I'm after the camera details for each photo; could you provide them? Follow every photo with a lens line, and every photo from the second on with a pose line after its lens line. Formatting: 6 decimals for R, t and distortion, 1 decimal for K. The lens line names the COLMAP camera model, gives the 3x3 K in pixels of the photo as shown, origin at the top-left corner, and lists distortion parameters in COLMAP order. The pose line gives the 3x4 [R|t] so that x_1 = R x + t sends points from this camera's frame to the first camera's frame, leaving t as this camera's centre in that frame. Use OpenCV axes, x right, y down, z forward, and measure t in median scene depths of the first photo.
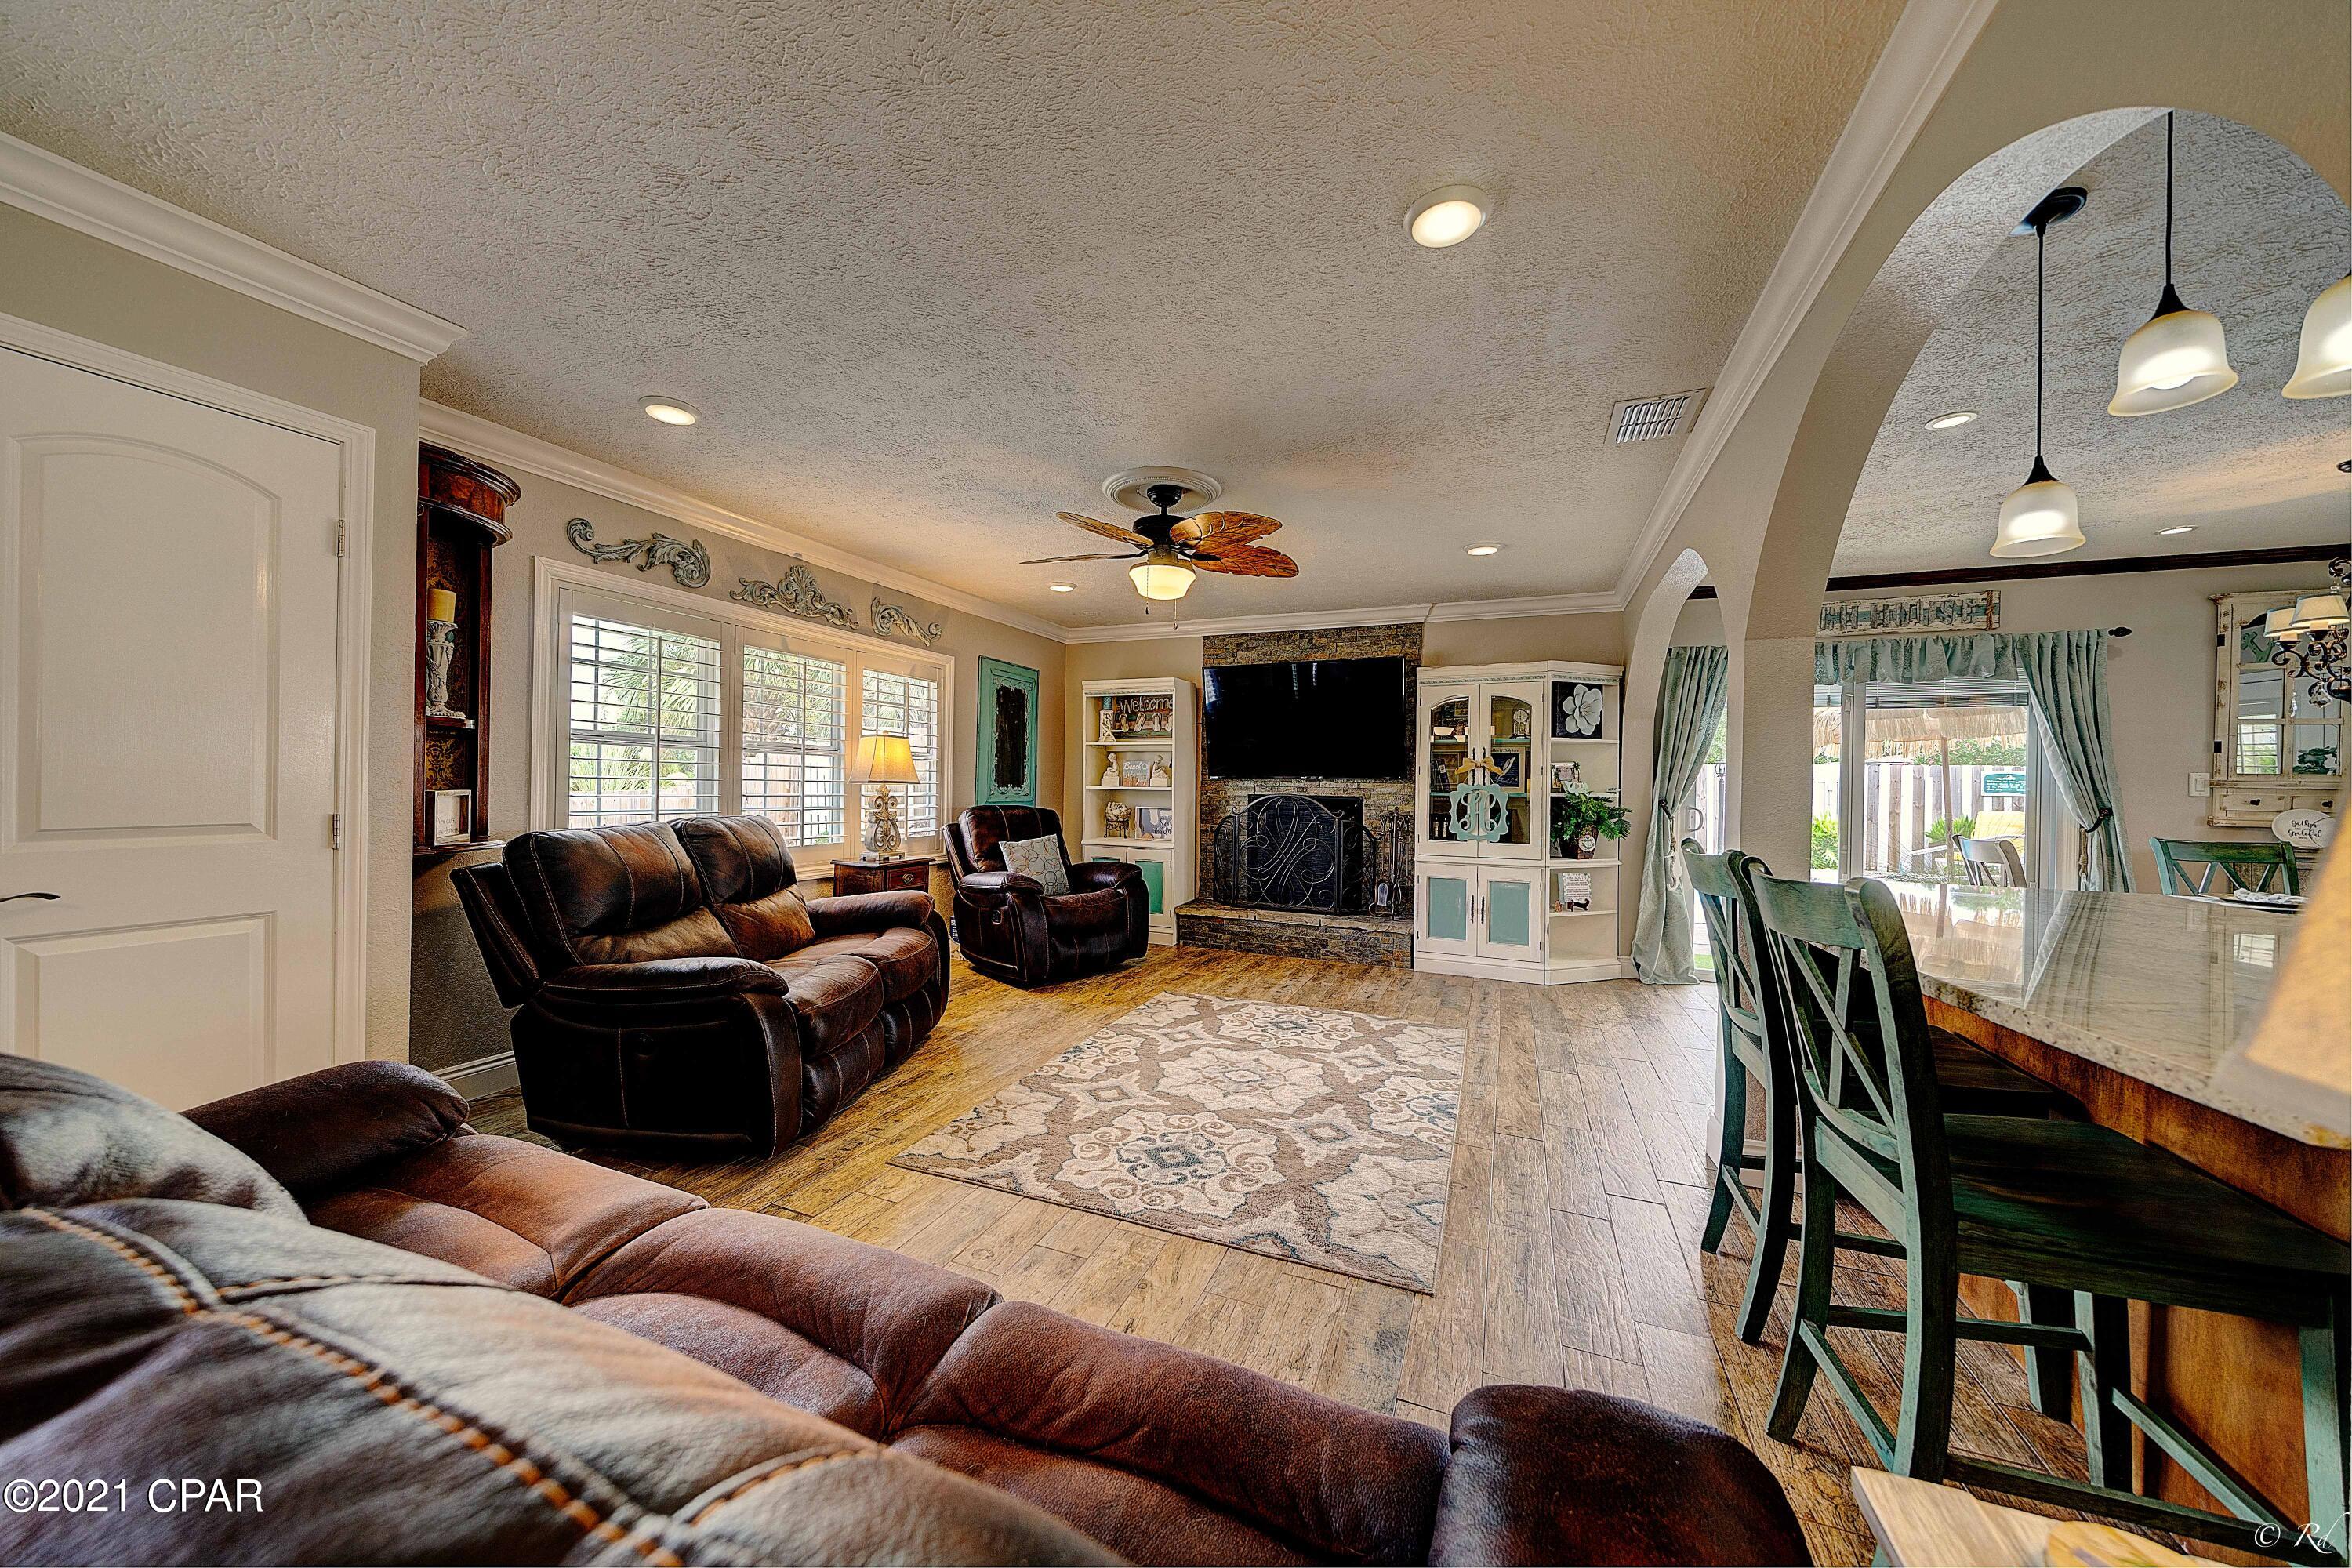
lens RADIAL K [[801.6, 0, 1175.1], [0, 801.6, 785.9], [0, 0, 1]] dist [-0.004951, -0.000239]
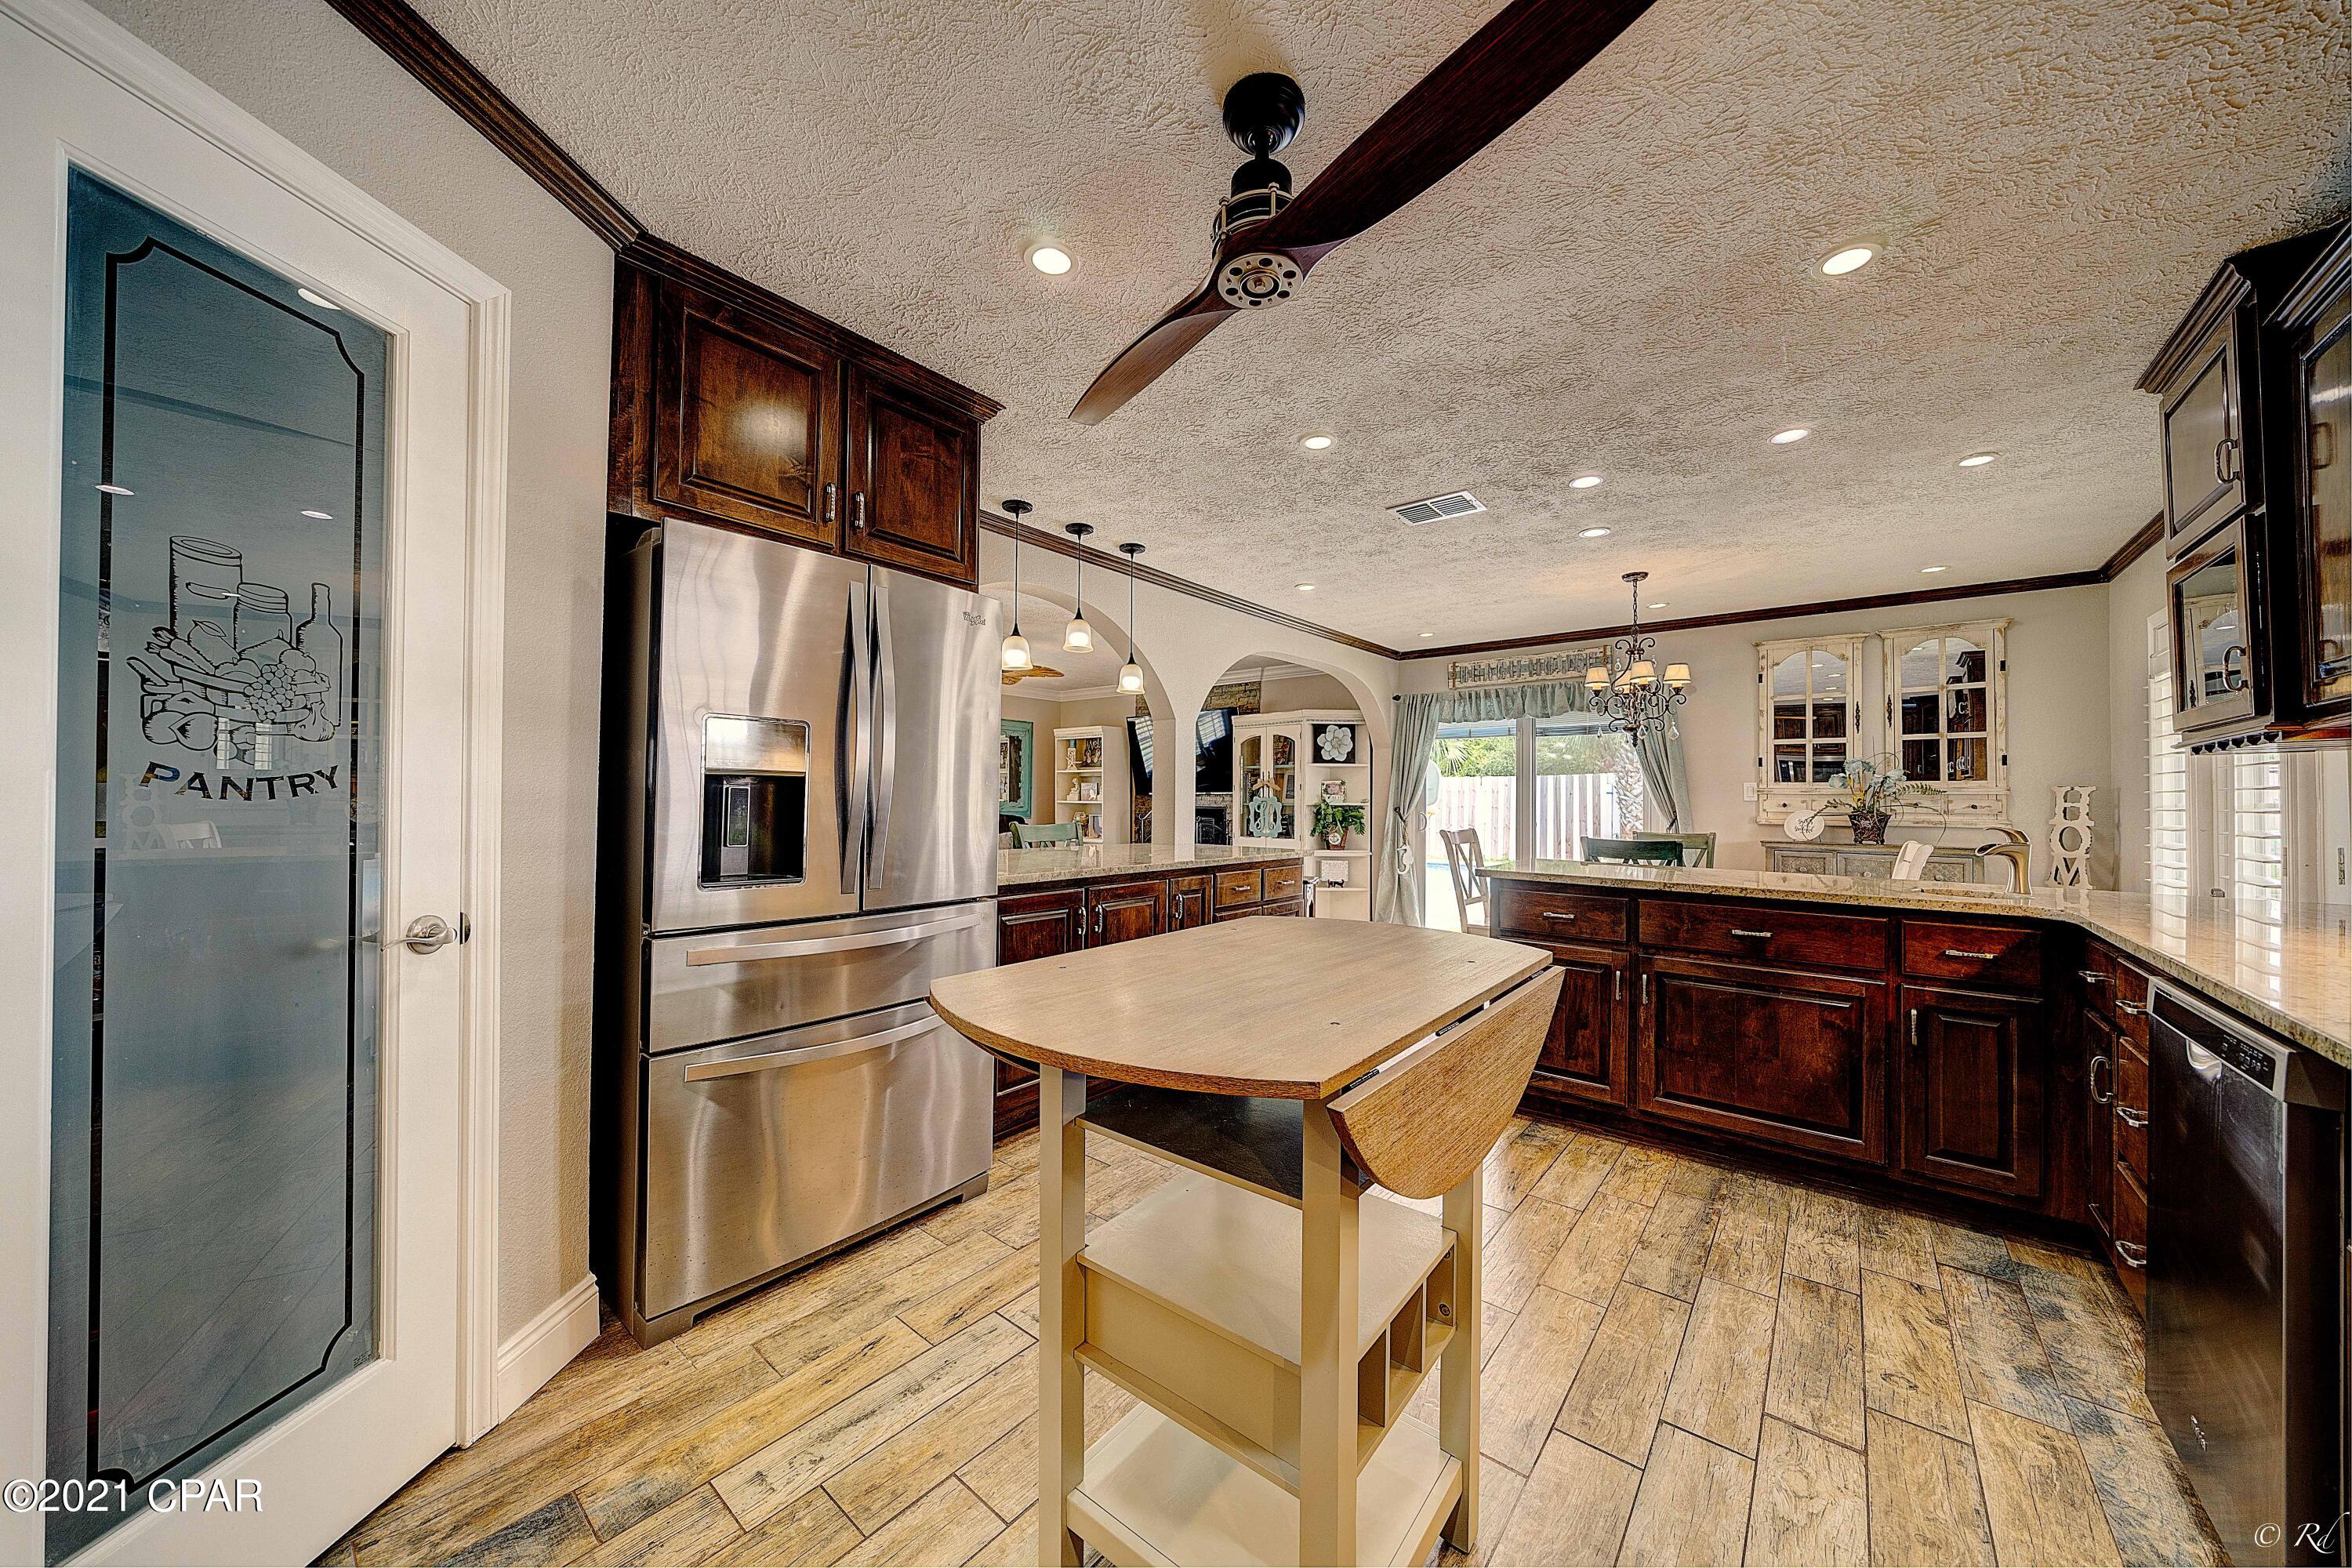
lens RADIAL K [[801.6, 0, 1175.1], [0, 801.6, 785.9], [0, 0, 1]] dist [-0.004951, -0.000239]
pose [[0.953957, -0.013753, -0.299629, 0.748604], [0.007147, 0.999707, -0.023131, 0.011234], [0.299859, 0.019925, 0.953775, -0.468155]]
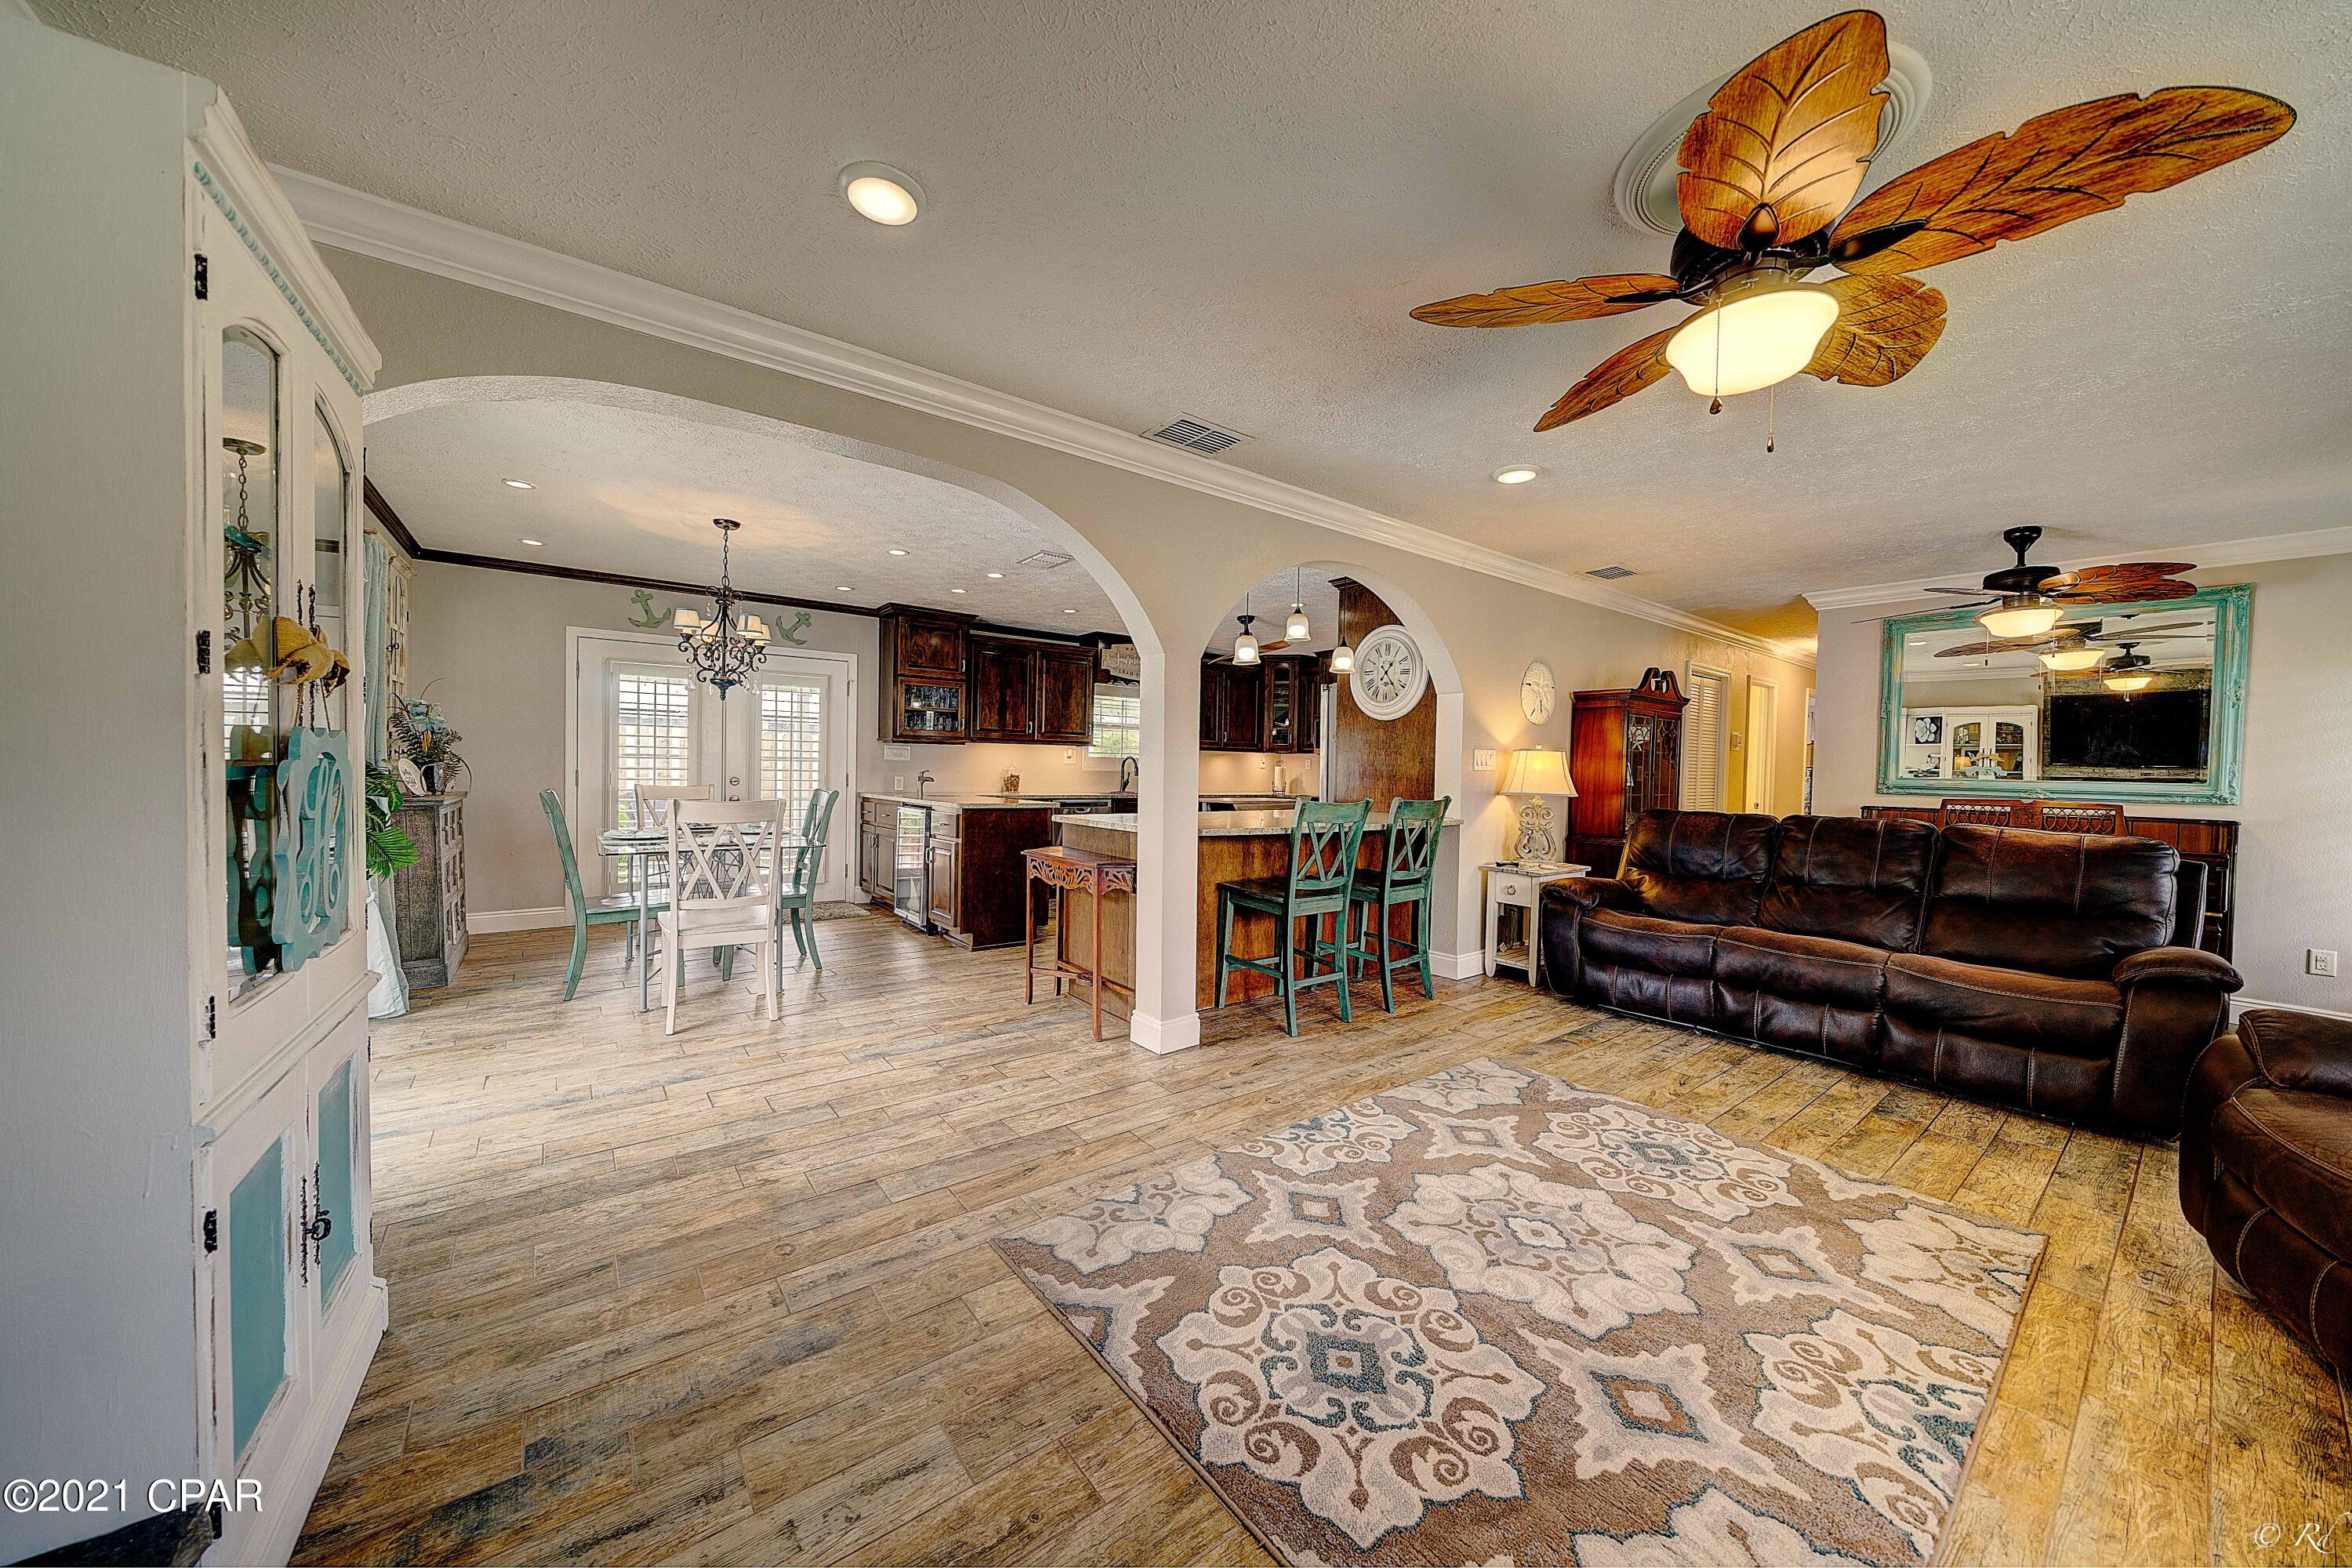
lens RADIAL K [[801.6, 0, 1175.1], [0, 801.6, 785.9], [0, 0, 1]] dist [-0.004951, -0.000239]
pose [[-0.863982, -0.045747, 0.501439, 0.022330], [-0.032964, 0.998867, 0.034331, -0.003326], [-0.502442, 0.013132, -0.864511, 1.242149]]
